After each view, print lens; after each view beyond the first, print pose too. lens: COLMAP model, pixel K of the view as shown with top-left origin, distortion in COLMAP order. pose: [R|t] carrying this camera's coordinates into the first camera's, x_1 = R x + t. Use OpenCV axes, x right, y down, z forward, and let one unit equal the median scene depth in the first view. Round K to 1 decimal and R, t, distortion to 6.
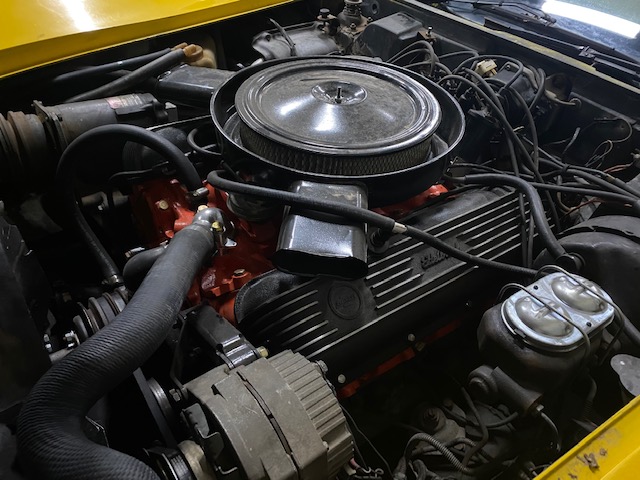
lens RADIAL K [[500.2, 0, 320.0], [0, 500.2, 240.0], [0, 0, 1]] dist [-0.000714, 0.000115]
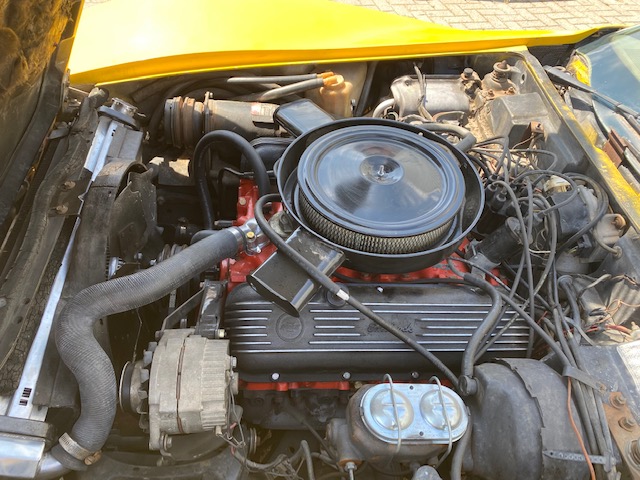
lens RADIAL K [[500.2, 0, 320.0], [0, 500.2, 240.0], [0, 0, 1]] dist [-0.000714, 0.000115]
pose [[0.845905, 0.392715, -0.360859, 0.358318], [-0.360672, 0.919659, 0.155378, -0.233787], [0.392886, -0.001283, 0.919586, -0.152767]]
